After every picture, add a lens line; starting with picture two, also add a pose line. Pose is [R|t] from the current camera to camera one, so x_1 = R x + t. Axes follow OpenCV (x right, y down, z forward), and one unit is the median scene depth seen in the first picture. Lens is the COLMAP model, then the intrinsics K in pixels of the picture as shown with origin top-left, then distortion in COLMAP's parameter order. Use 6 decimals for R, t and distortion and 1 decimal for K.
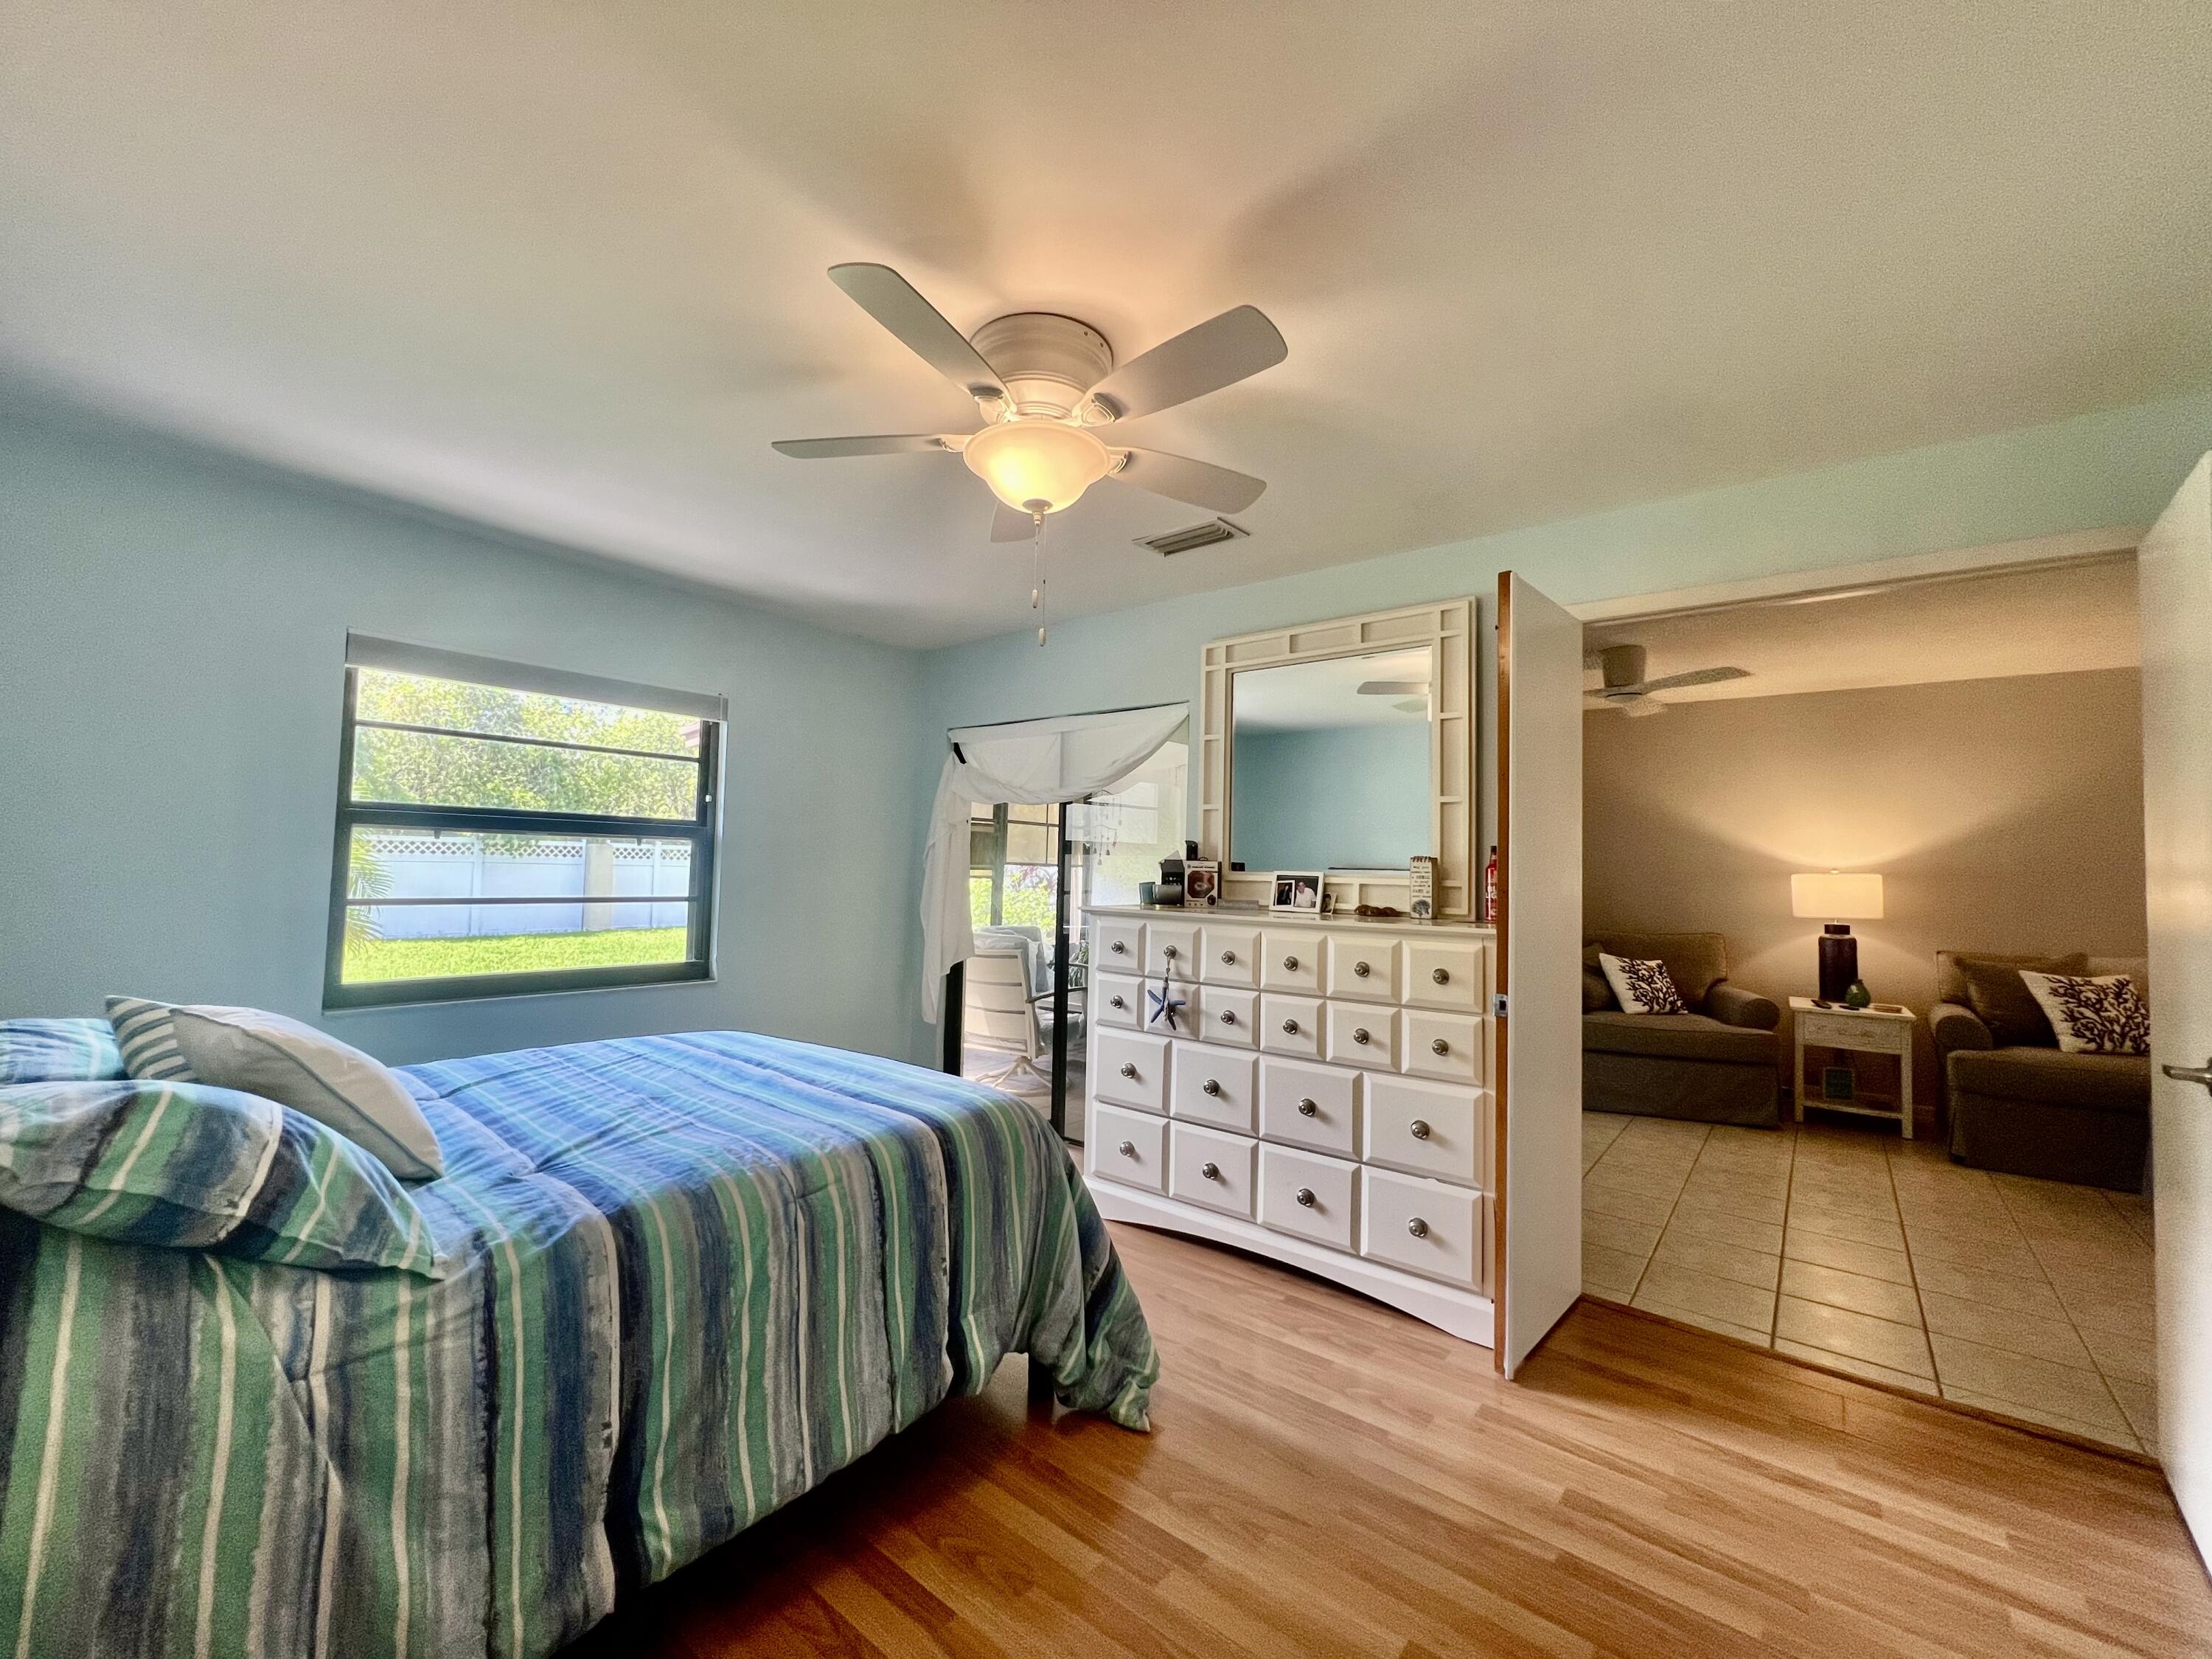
lens RADIAL K [[907.7, 0, 1107.4], [0, 907.7, 827.6], [0, 0, 1]] dist [-0.001826, 0.000503]
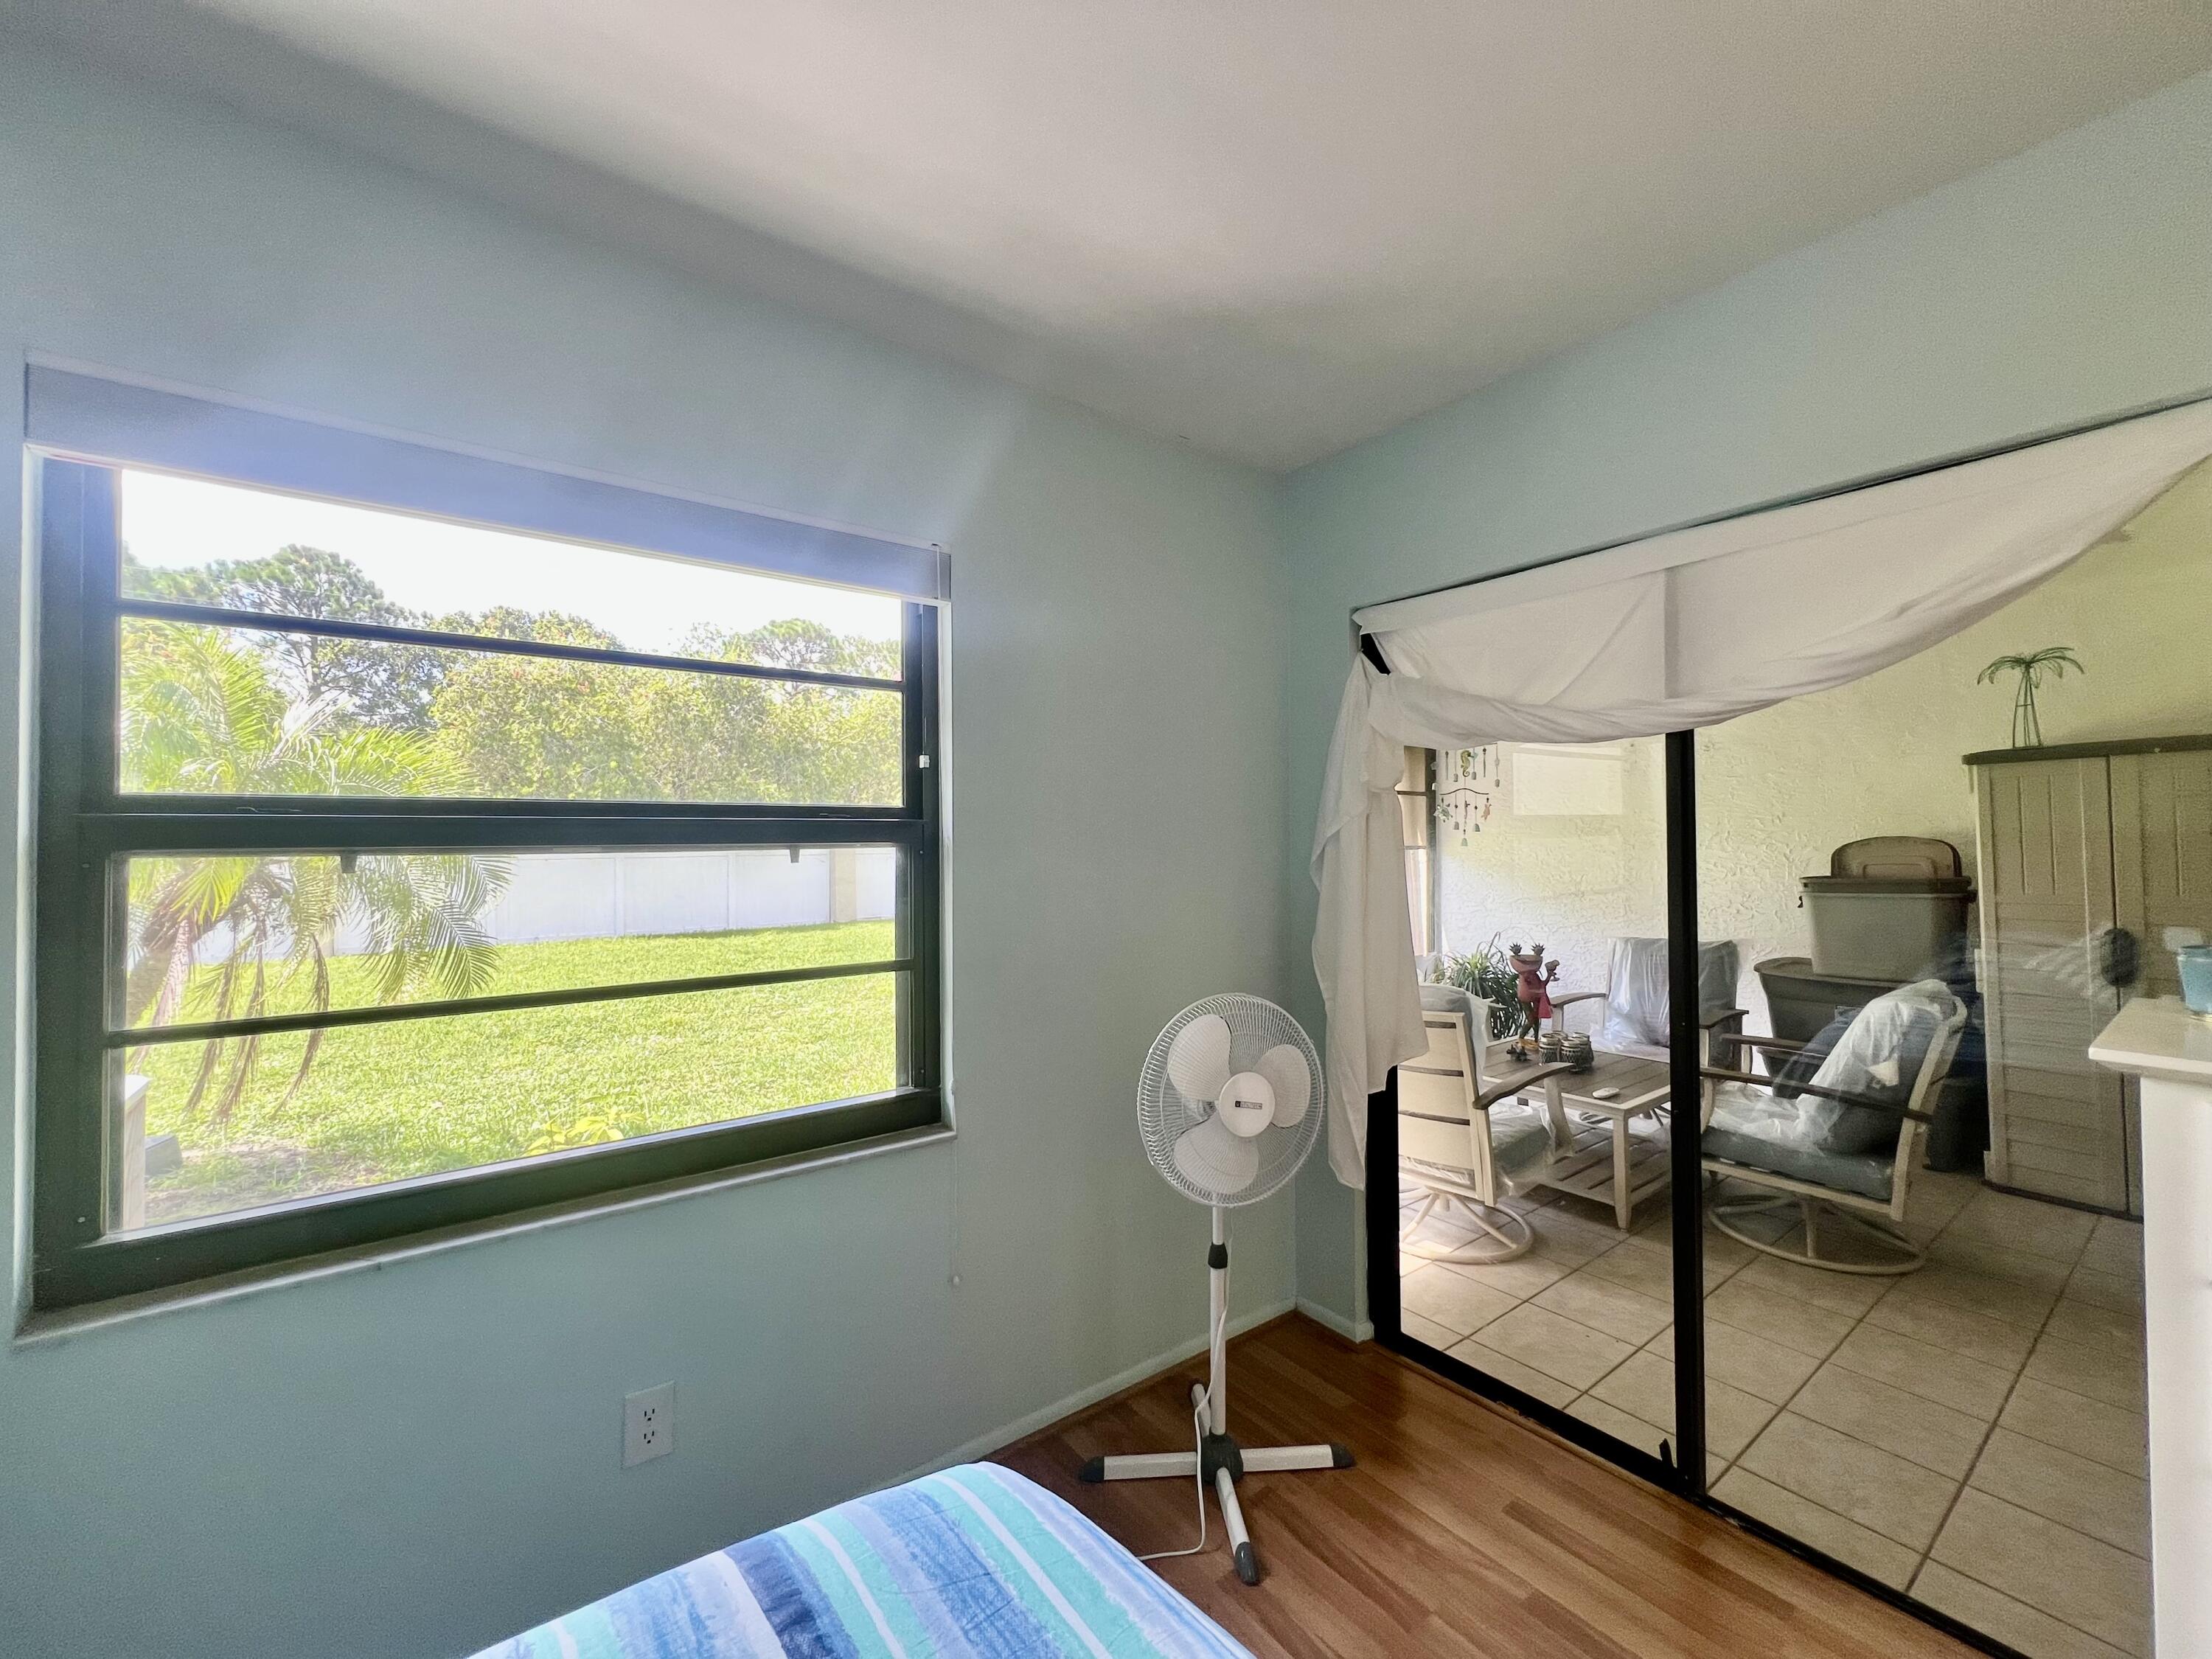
lens RADIAL K [[888.0, 0, 1102.1], [0, 888.0, 827.6], [0, 0, 1]] dist [-0.002198, 0.000585]
pose [[0.970172, -0.034987, -0.239879, -0.283136], [0.042361, 0.998773, 0.025653, -0.004853], [0.238687, -0.035049, 0.970464, 0.679589]]
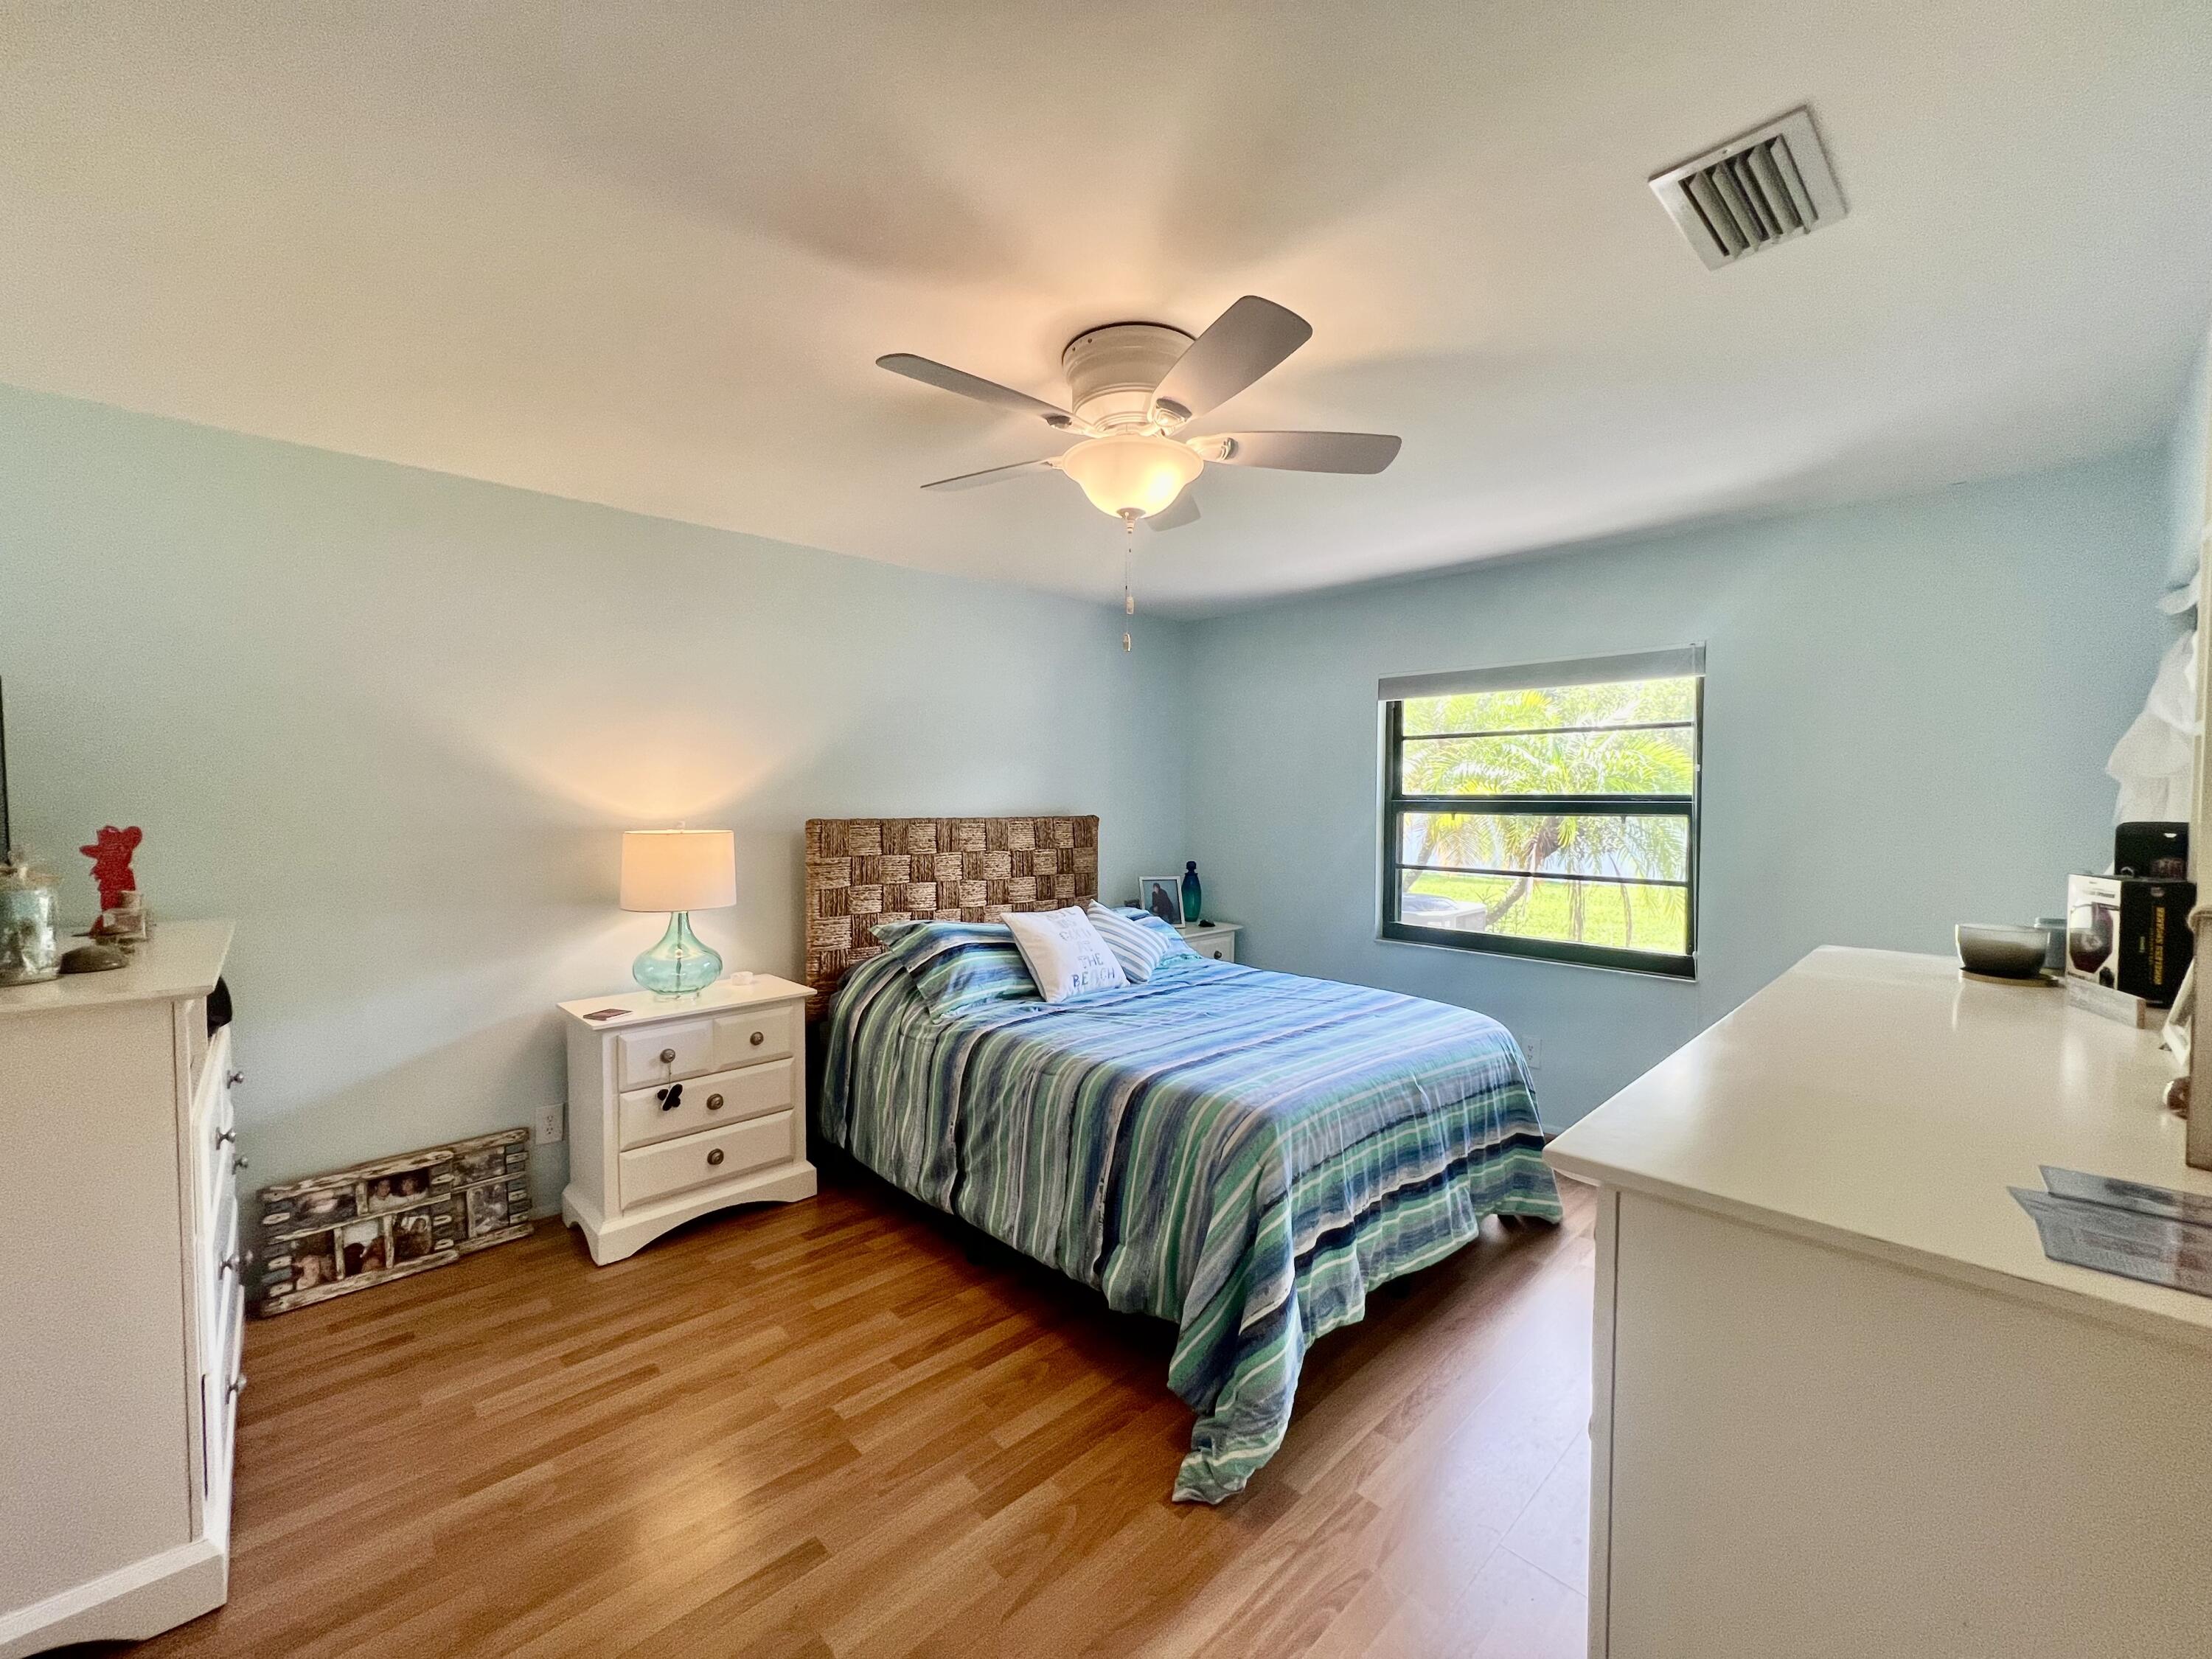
lens RADIAL K [[907.7, 0, 1107.4], [0, 907.7, 827.6], [0, 0, 1]] dist [-0.001826, 0.000503]
pose [[-0.122290, 0.011315, -0.992430, 0.601195], [0.040686, 0.999152, 0.006378, -0.004586], [0.991660, -0.039598, -0.122647, 0.682988]]
